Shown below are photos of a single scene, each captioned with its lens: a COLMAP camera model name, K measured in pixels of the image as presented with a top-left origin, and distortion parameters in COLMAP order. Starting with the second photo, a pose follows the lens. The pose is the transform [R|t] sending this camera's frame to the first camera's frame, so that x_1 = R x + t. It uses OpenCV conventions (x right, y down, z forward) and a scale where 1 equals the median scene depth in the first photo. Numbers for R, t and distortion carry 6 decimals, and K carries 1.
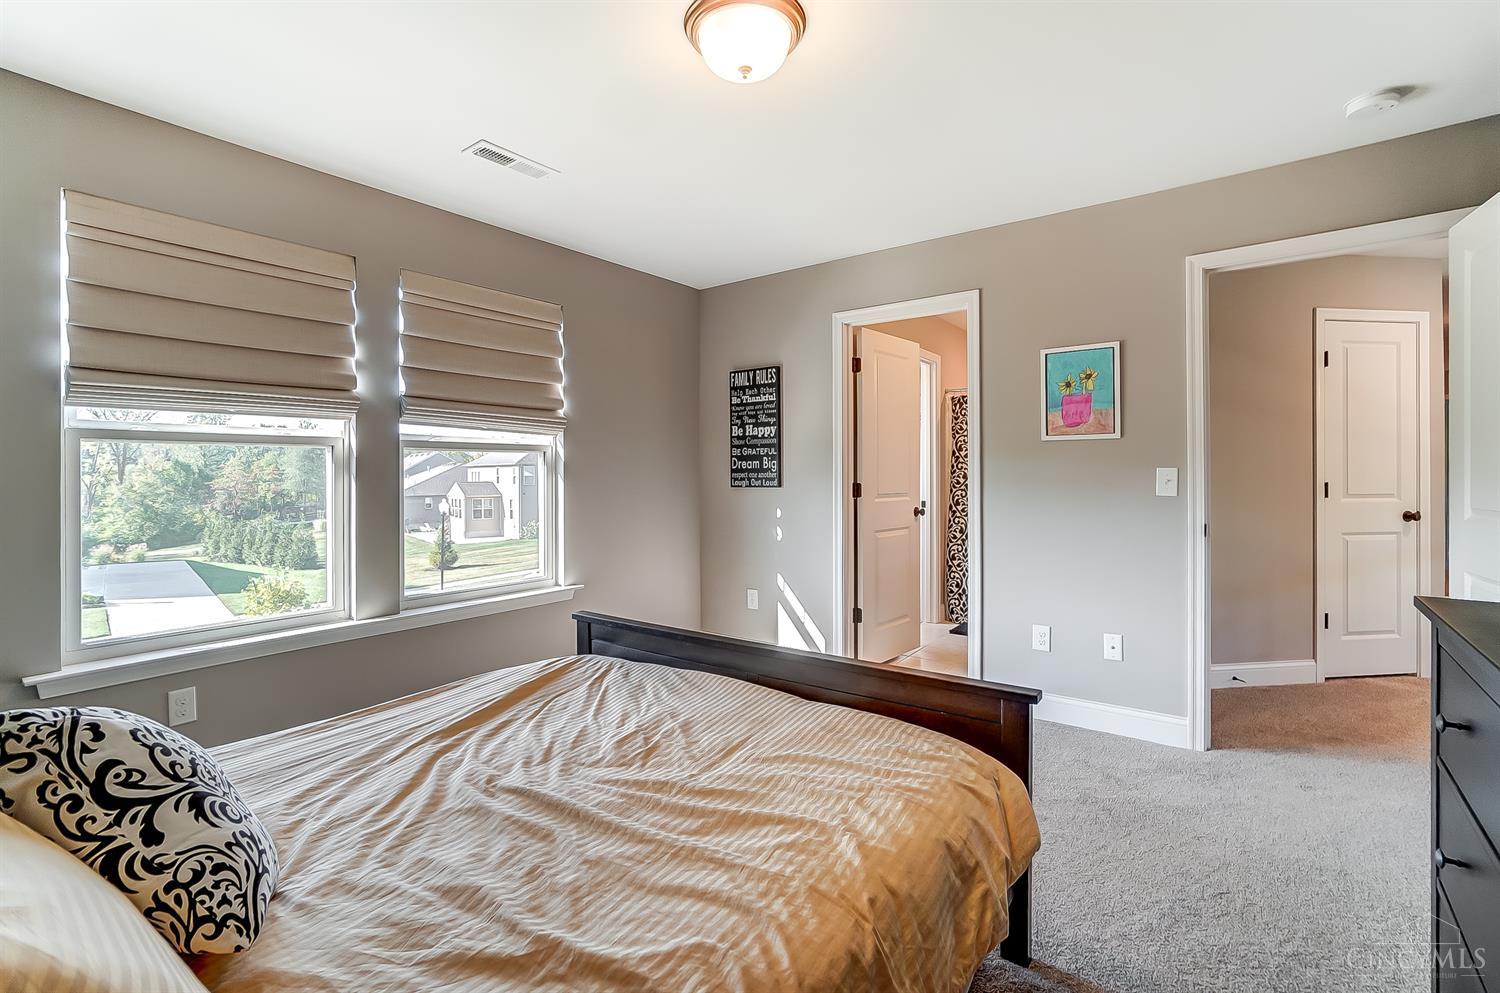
lens RADIAL K [[682.2, 0, 731.0], [0, 682.2, 483.3], [0, 0, 1]] dist [-0.012574, 0.000521]
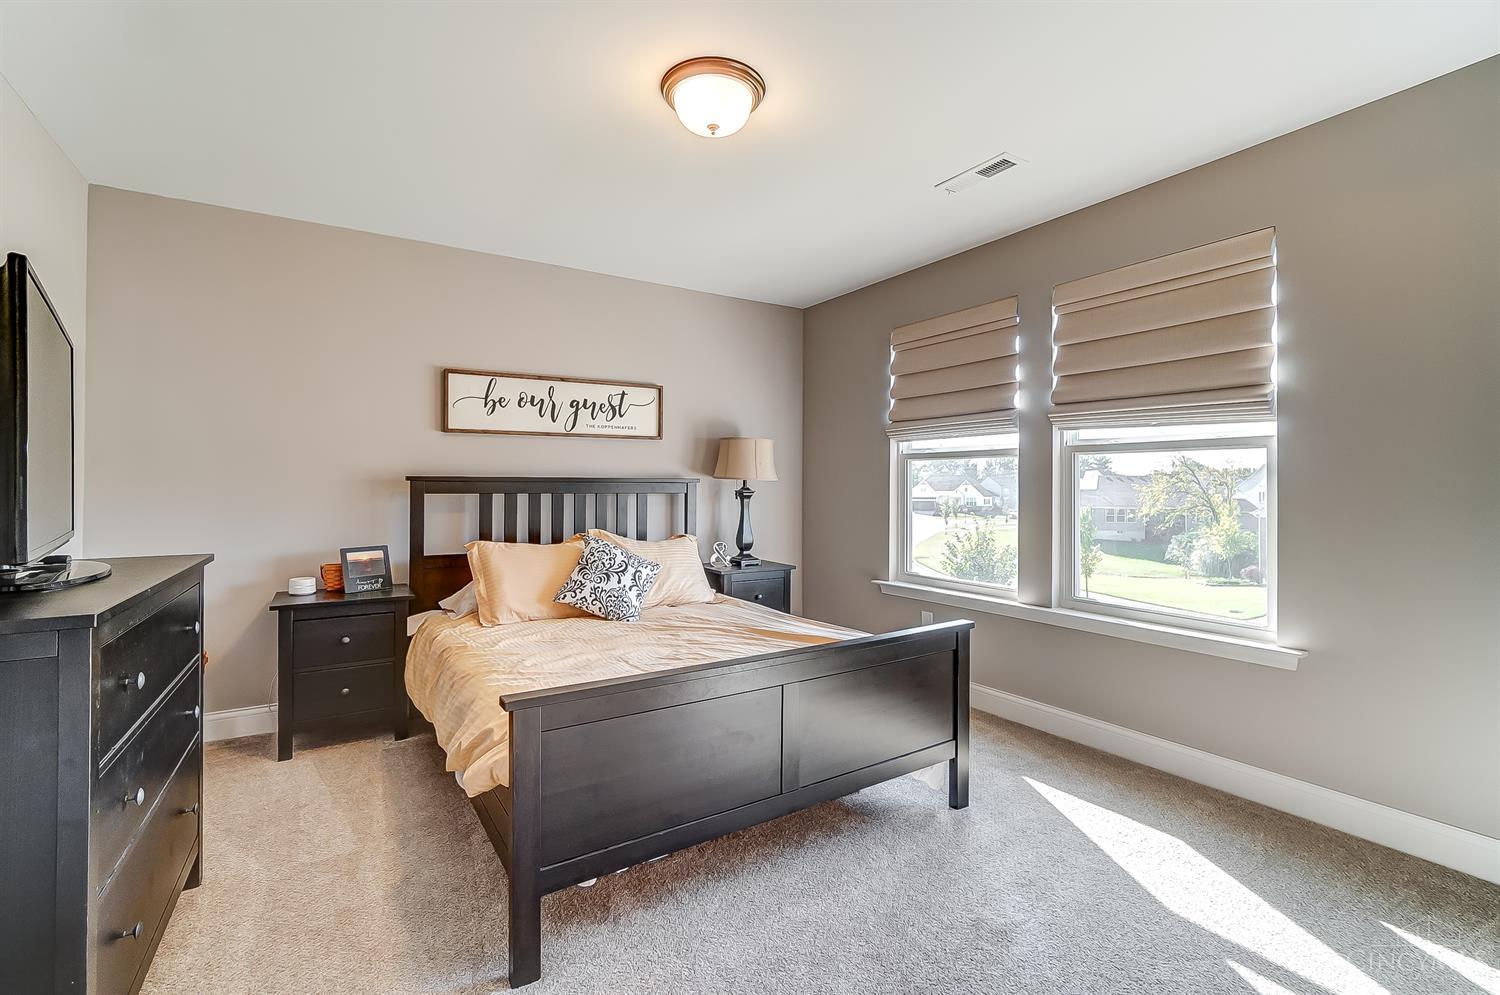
lens RADIAL K [[682.2, 0, 731.0], [0, 682.2, 484.3], [0, 0, 1]] dist [-0.012574, 0.000521]
pose [[-0.350679, 0.007155, -0.936468, 0.711540], [-0.010374, 0.999880, 0.011524, -0.011638], [0.936438, 0.013756, -0.350563, 0.920533]]
